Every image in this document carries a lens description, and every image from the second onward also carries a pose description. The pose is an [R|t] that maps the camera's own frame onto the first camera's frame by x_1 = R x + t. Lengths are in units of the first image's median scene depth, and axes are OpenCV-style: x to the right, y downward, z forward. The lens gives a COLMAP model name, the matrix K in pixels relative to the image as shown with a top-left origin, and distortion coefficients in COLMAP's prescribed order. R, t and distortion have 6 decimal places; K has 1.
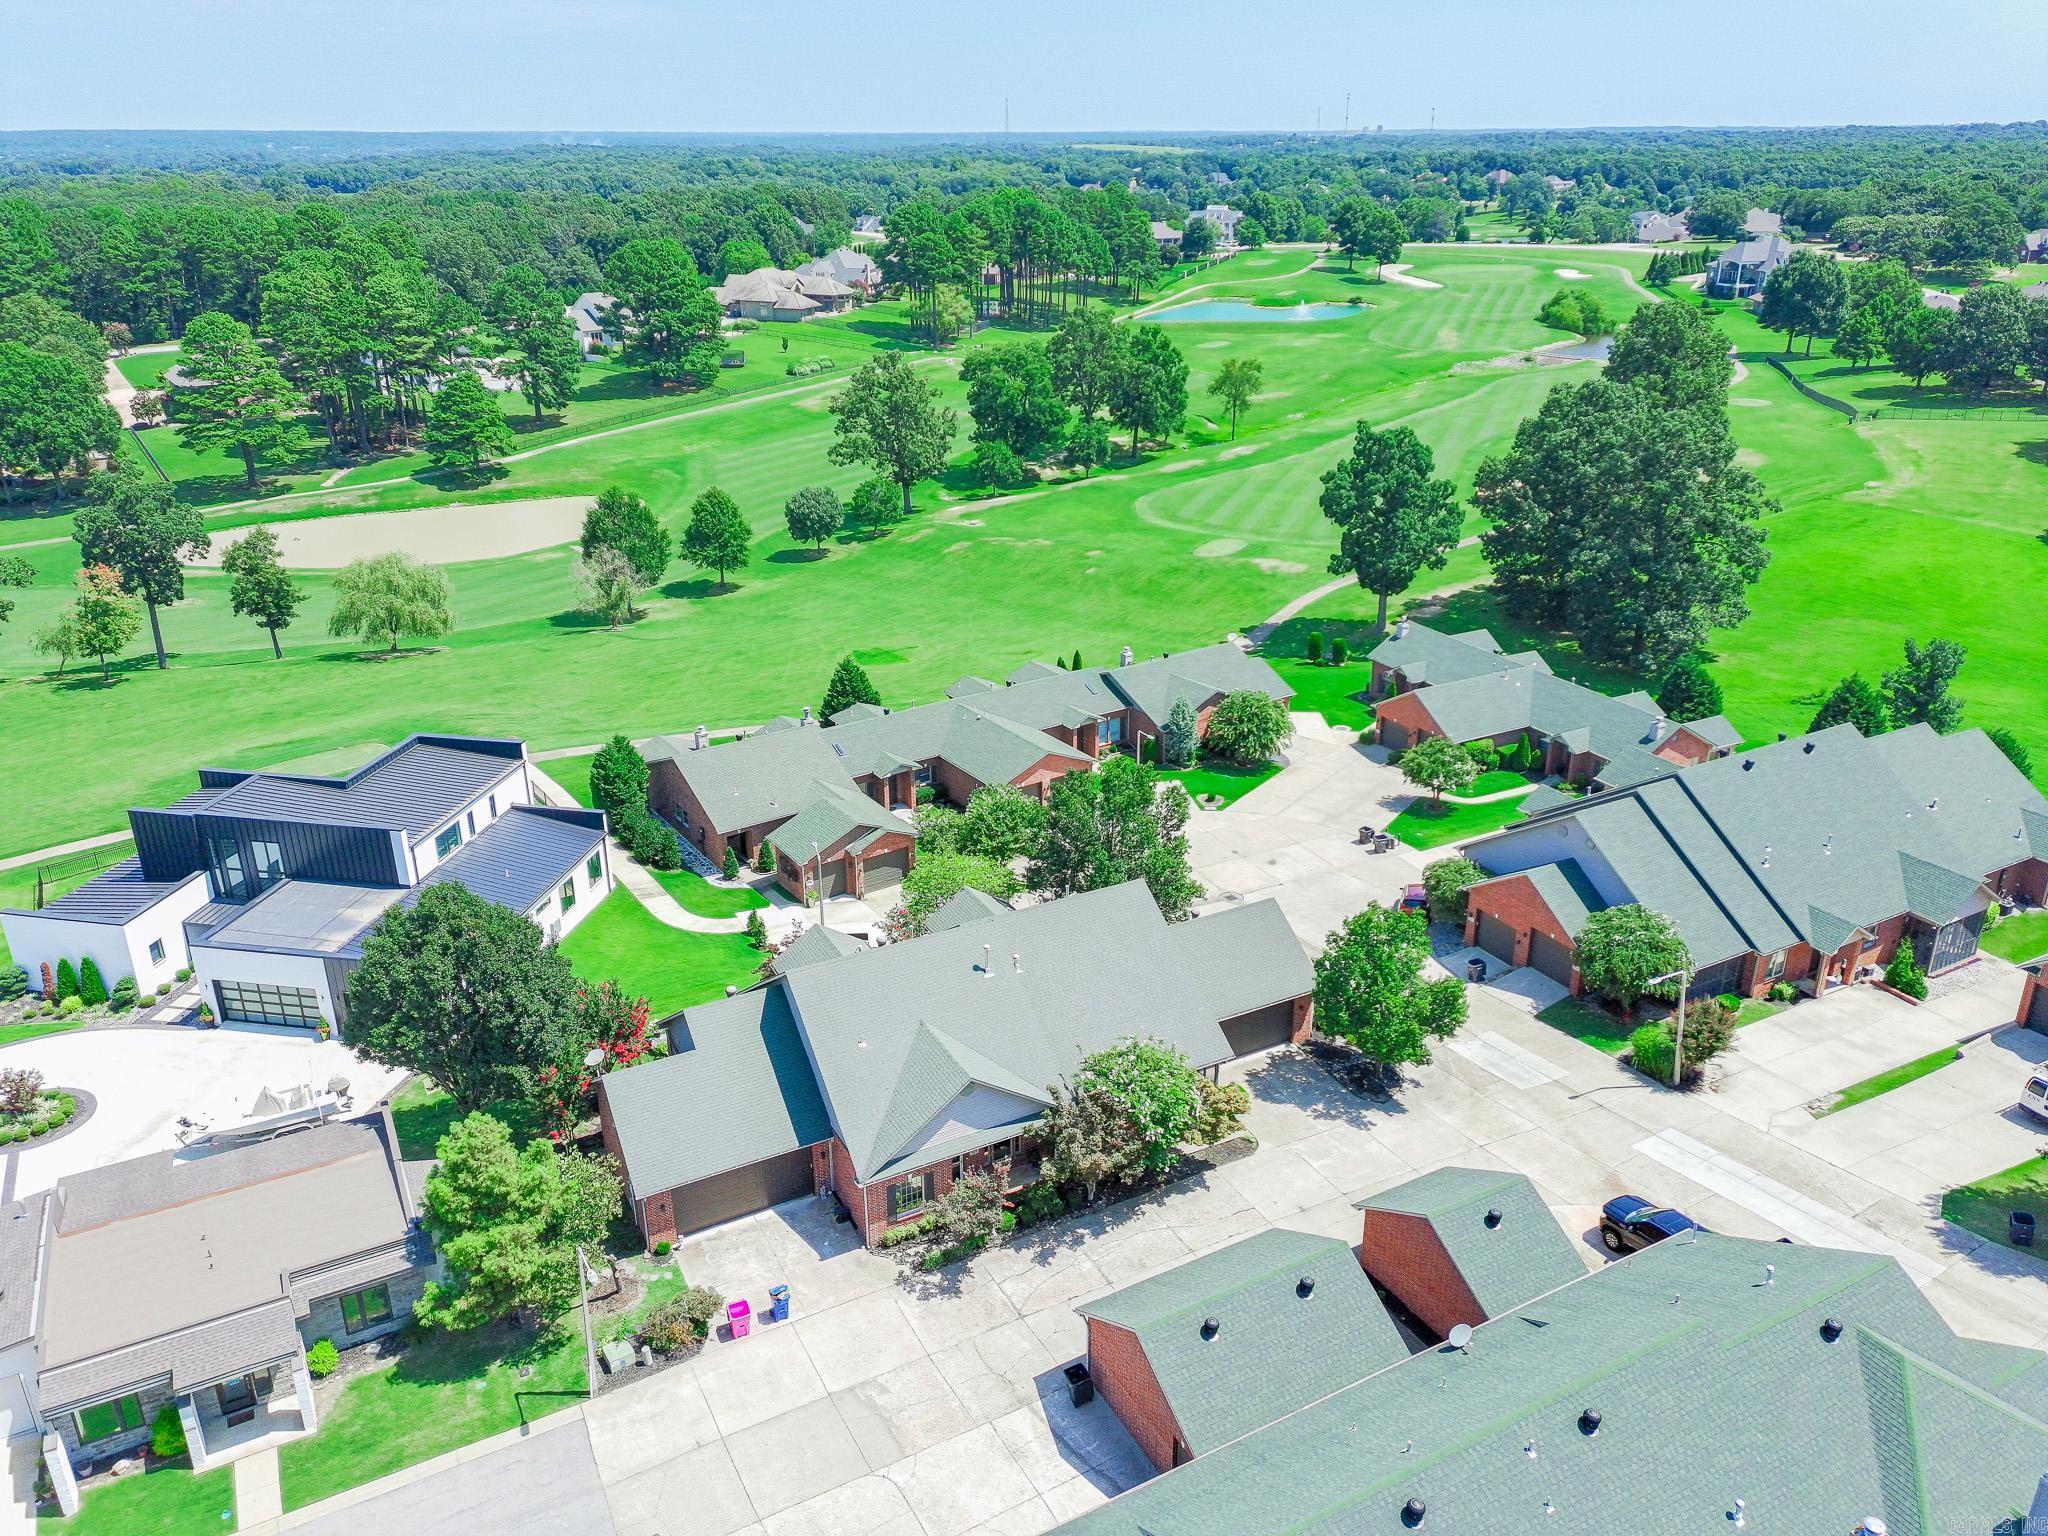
lens RADIAL K [[1503.7, 0, 1032.4], [0, 1503.7, 756.0], [0, 0, 1]] dist [0.077493, -0.060802]
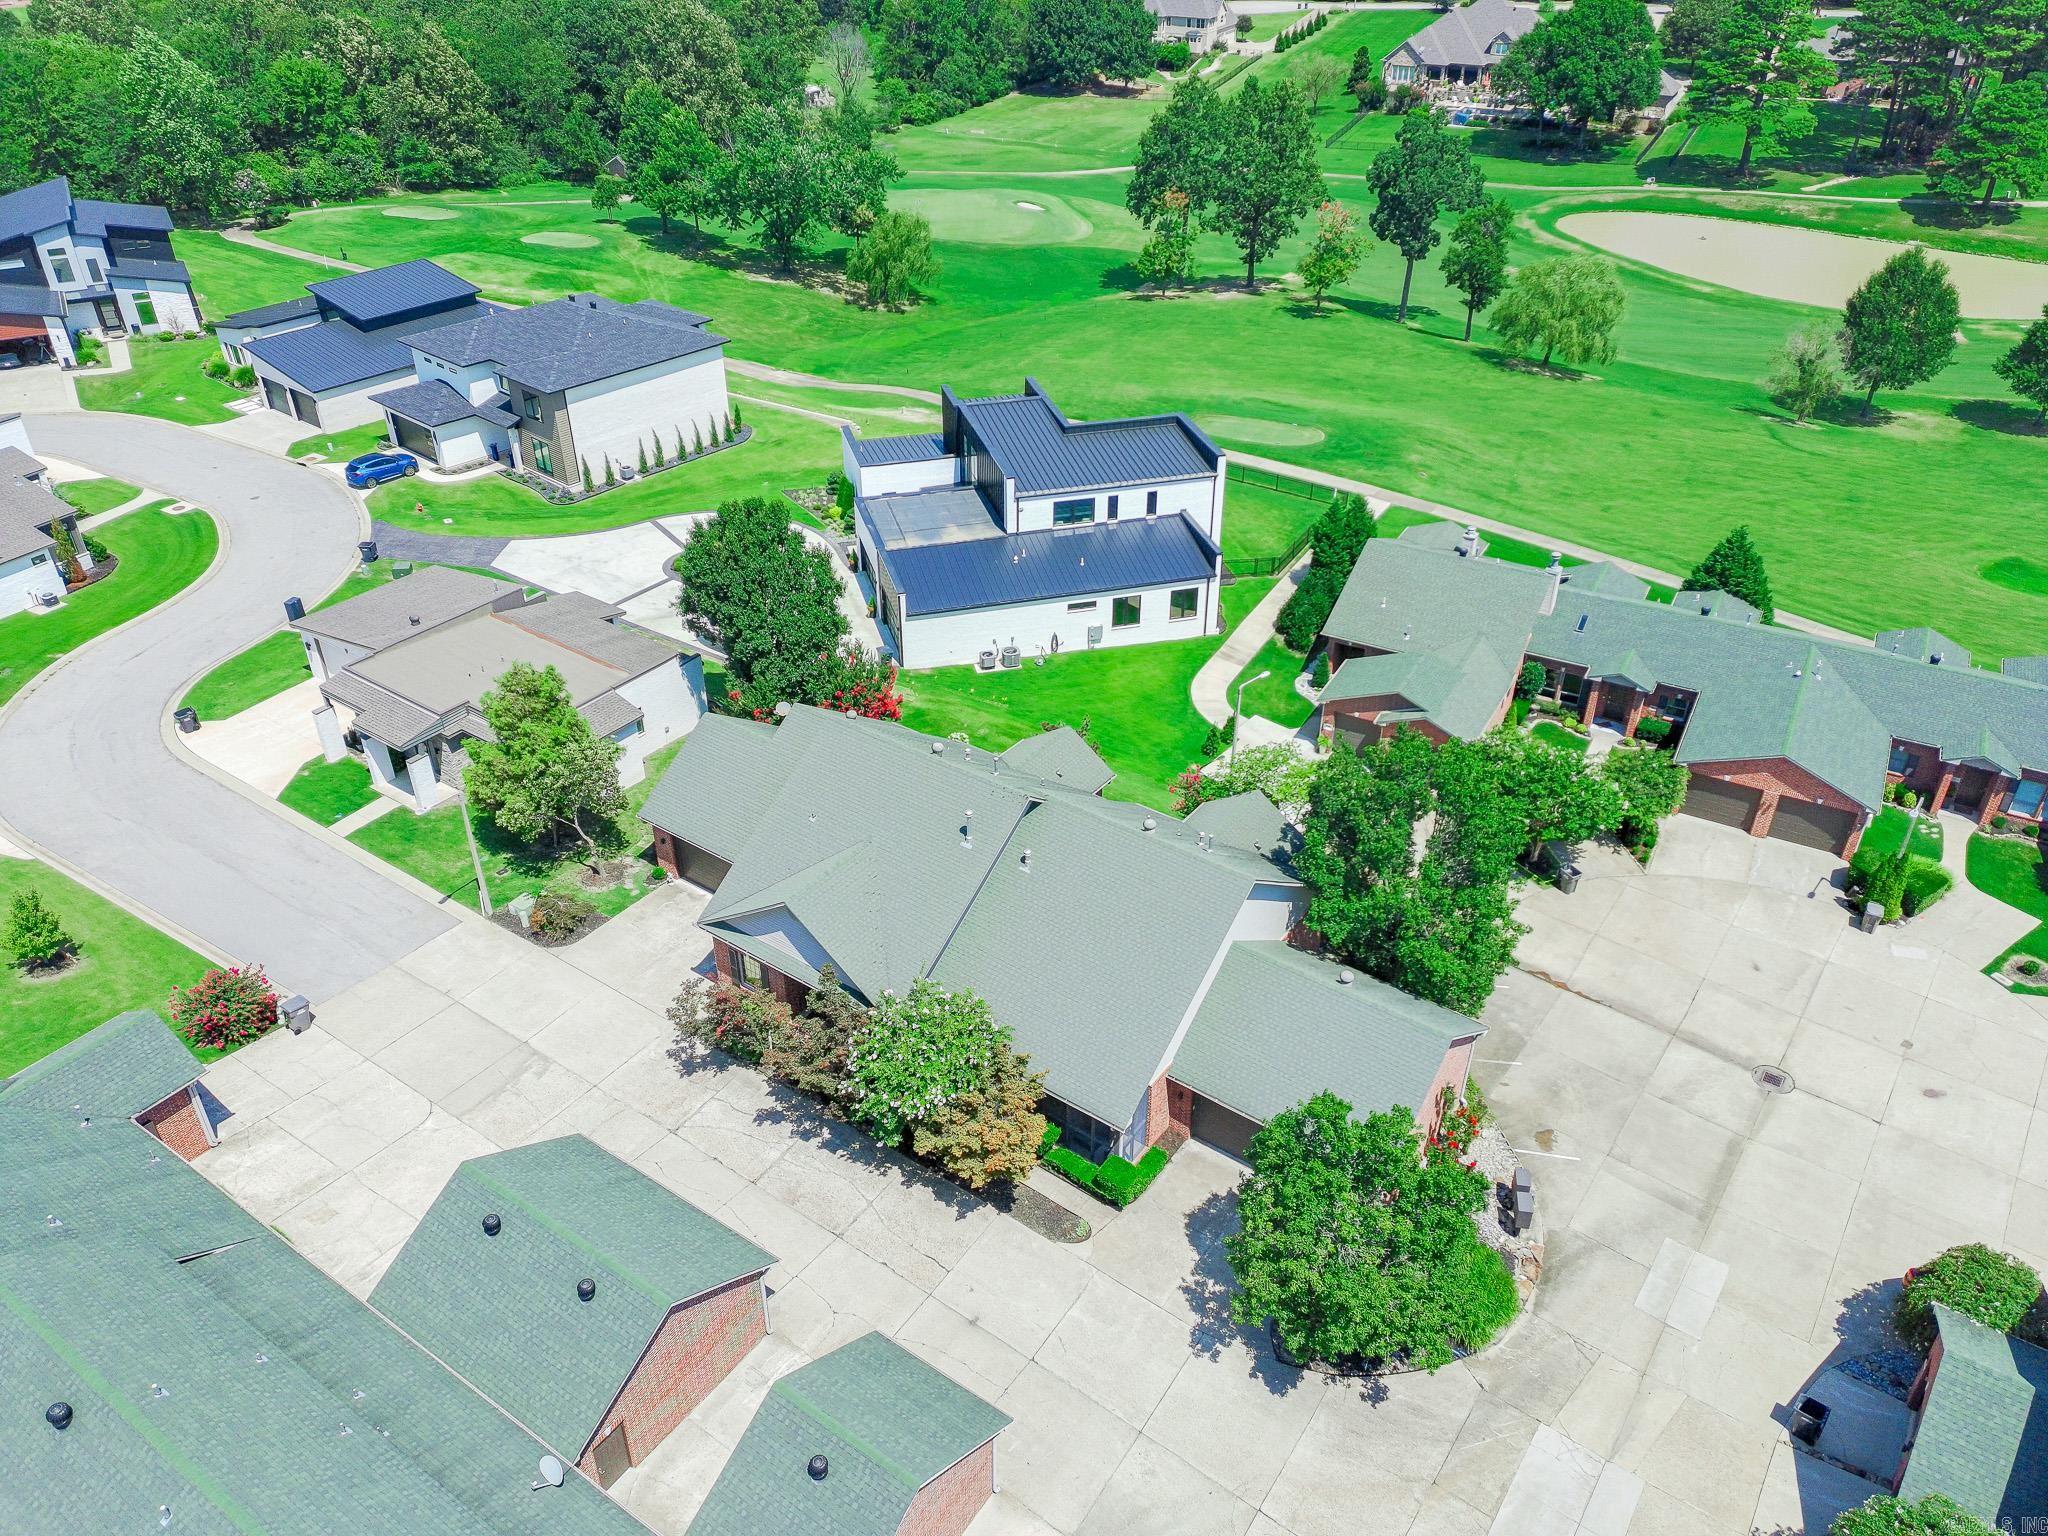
lens RADIAL K [[1503.7, 0, 1032.4], [0, 1503.7, 756.0], [0, 0, 1]] dist [0.077493, -0.060802]
pose [[0.444515, 0.492061, -0.748520, 0.229626], [-0.344589, 0.865245, 0.364156, -0.083503], [0.826840, 0.096059, 0.554173, 0.219266]]
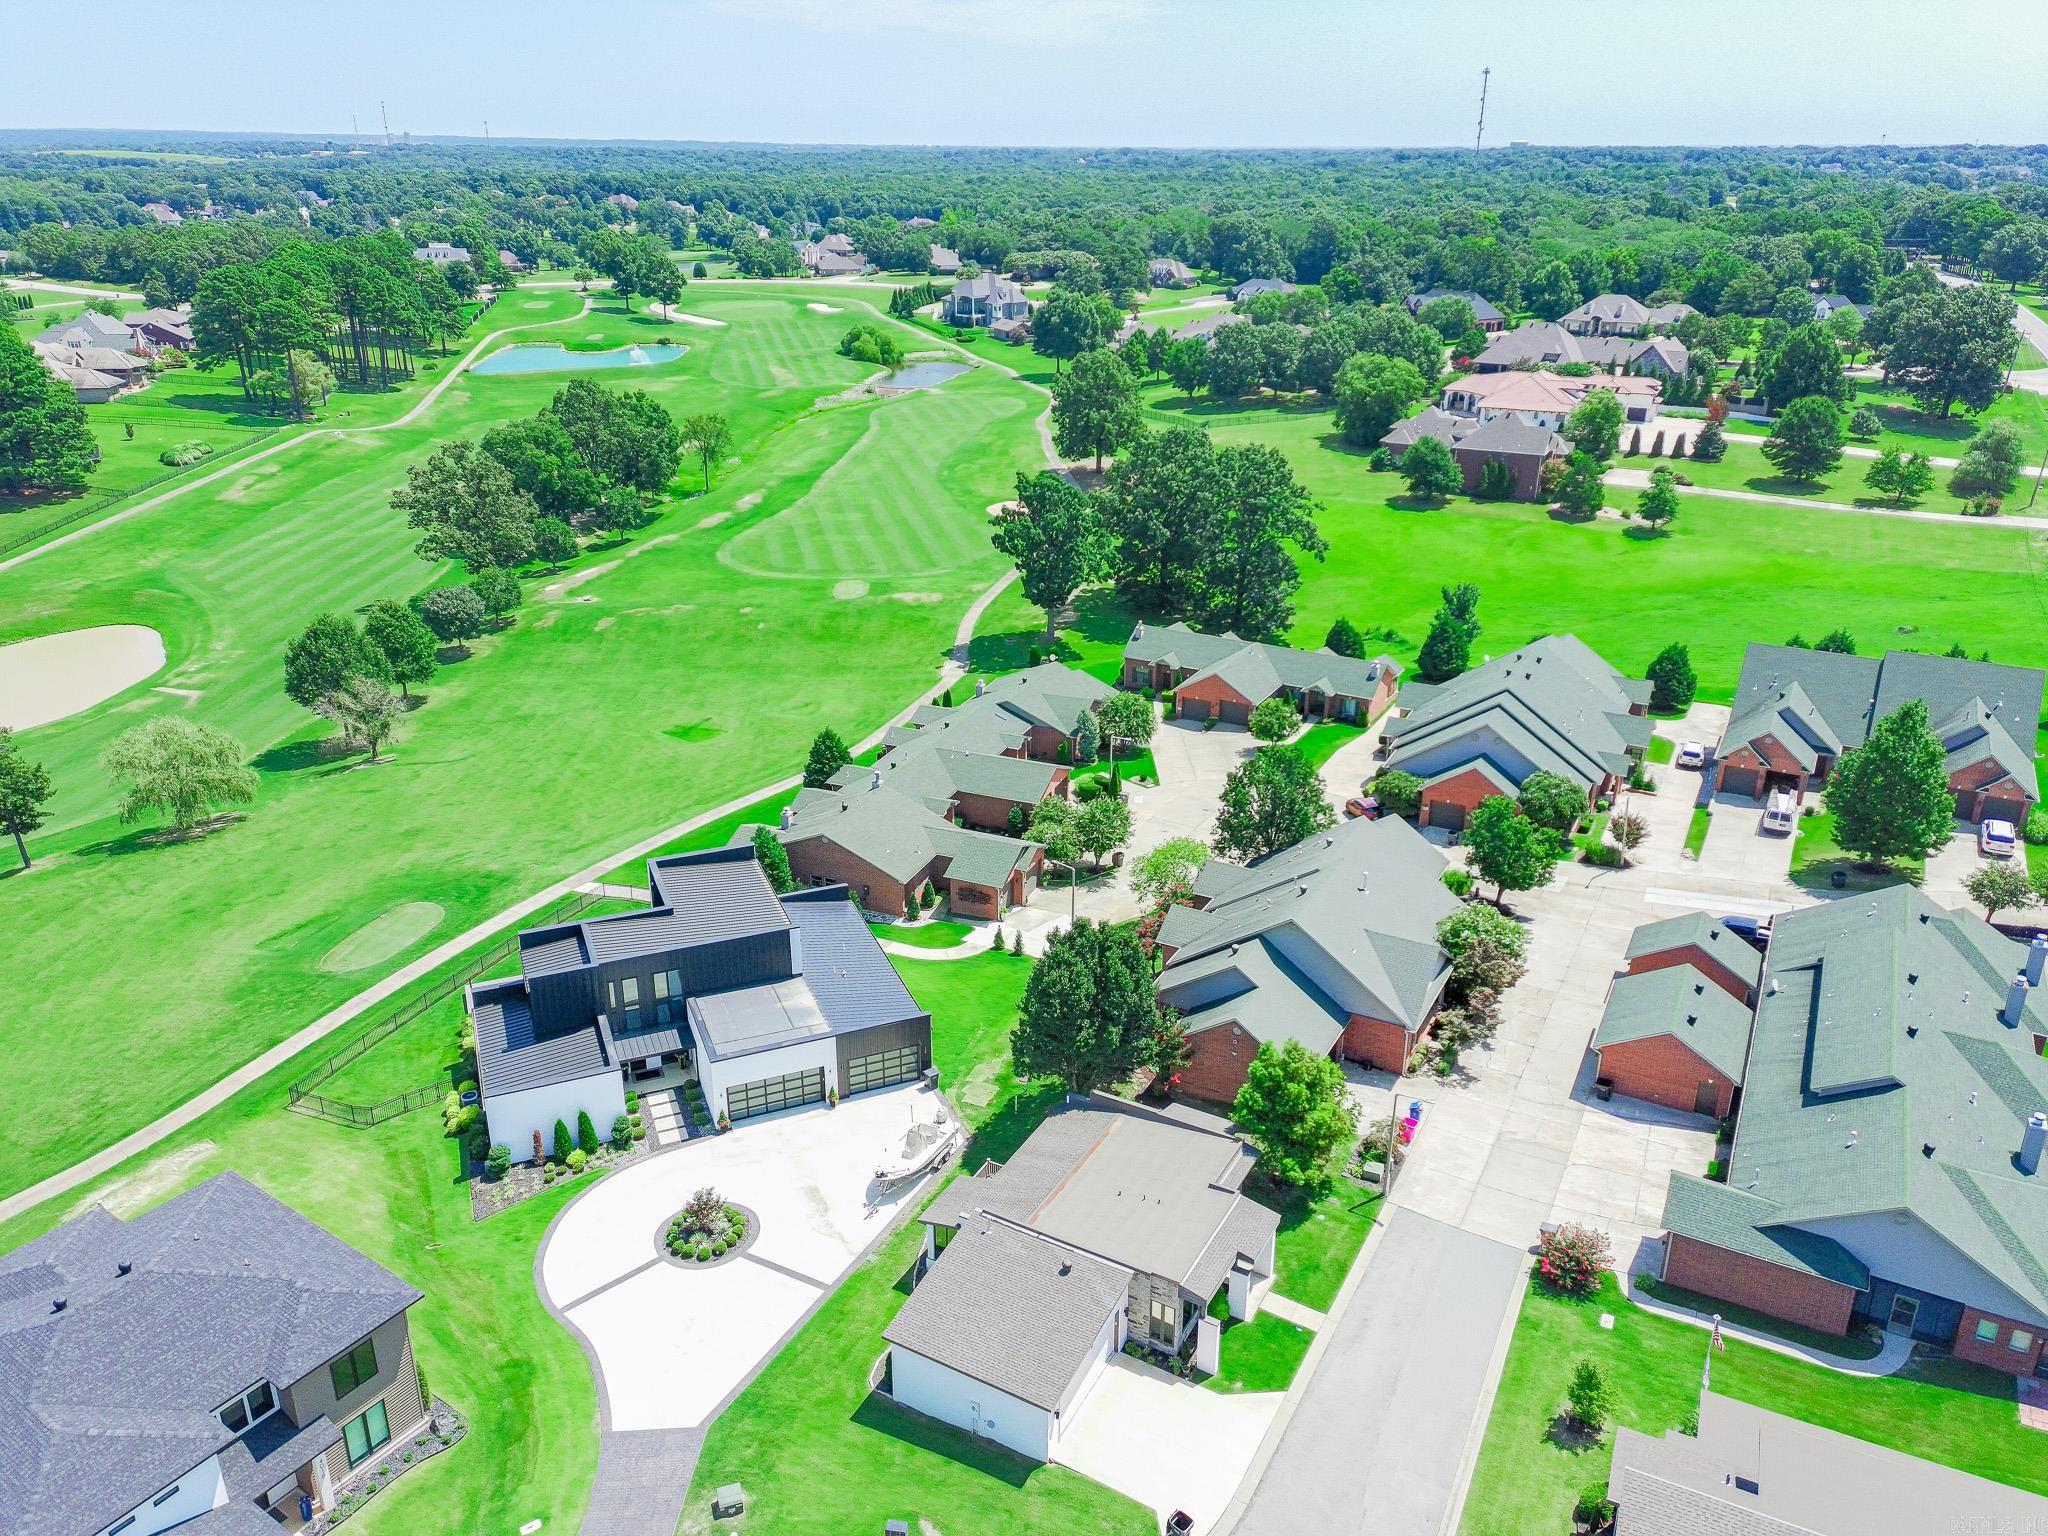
lens RADIAL K [[1503.7, 0, 1032.4], [0, 1503.7, 756.0], [0, 0, 1]] dist [0.077493, -0.060802]
pose [[0.836775, -0.197957, 0.510509, -0.403796], [0.200432, 0.978387, 0.050856, -0.049638], [-0.509543, 0.059767, 0.858367, -0.045017]]
